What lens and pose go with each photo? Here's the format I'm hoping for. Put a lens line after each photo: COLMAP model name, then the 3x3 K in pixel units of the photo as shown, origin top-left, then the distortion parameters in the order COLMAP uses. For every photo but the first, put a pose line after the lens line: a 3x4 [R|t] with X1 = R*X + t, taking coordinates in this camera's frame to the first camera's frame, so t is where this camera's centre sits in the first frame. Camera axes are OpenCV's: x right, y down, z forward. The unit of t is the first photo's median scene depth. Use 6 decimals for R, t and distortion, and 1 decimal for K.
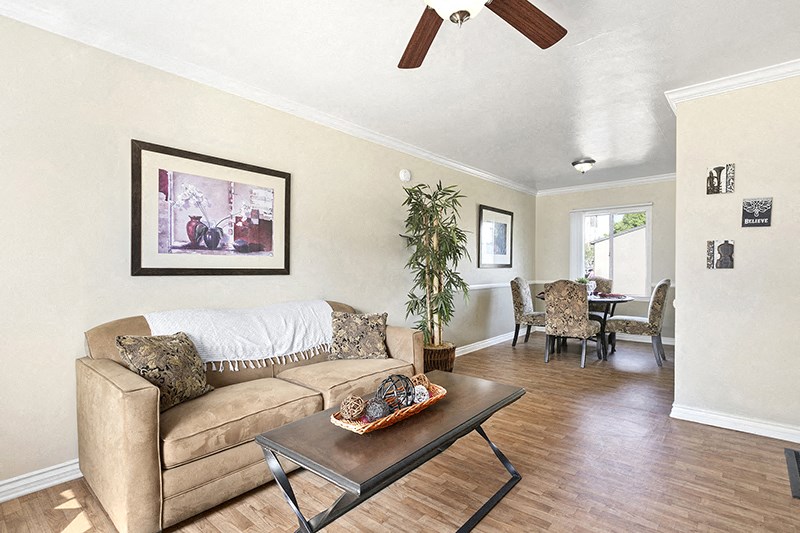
lens RADIAL K [[386.4, 0, 411.7], [0, 386.4, 269.5], [0, 0, 1]] dist [0.000156, 0.000408]
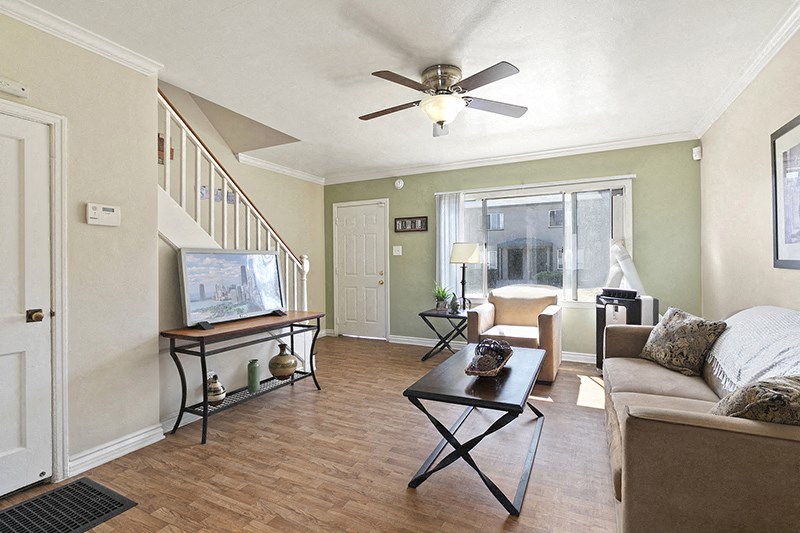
lens RADIAL K [[372.3, 0, 400.5], [0, 372.3, 263.0], [0, 0, 1]] dist [-0.001974, 0.000267]
pose [[-0.974631, 0.012407, -0.223473, 0.392500], [0.010816, 0.999907, 0.008343, -0.012030], [0.223556, 0.005714, -0.974674, 1.480518]]
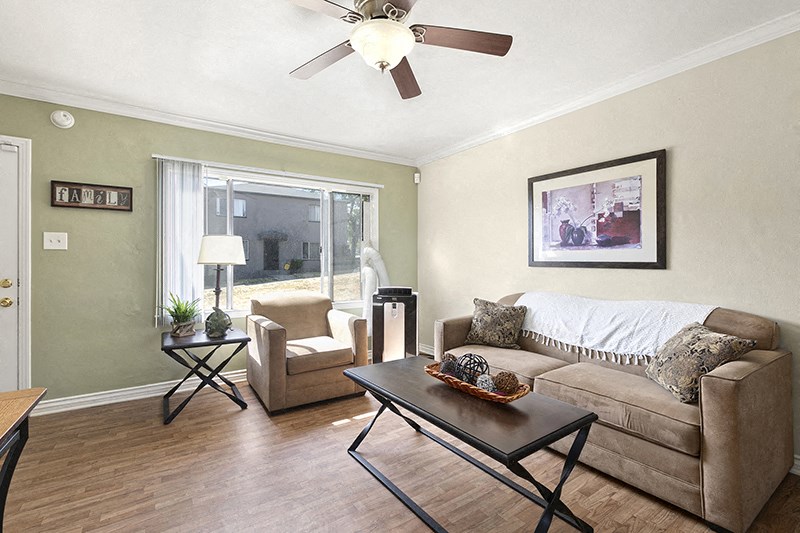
lens RADIAL K [[366.2, 0, 402.9], [0, 366.2, 259.3], [0, 0, 1]] dist [-0.001379, -0.000001]
pose [[-0.277624, 0.000301, -0.960690, 0.705286], [-0.000917, 0.999999, 0.000578, -0.010090], [0.960689, 0.001041, -0.277624, 0.784920]]
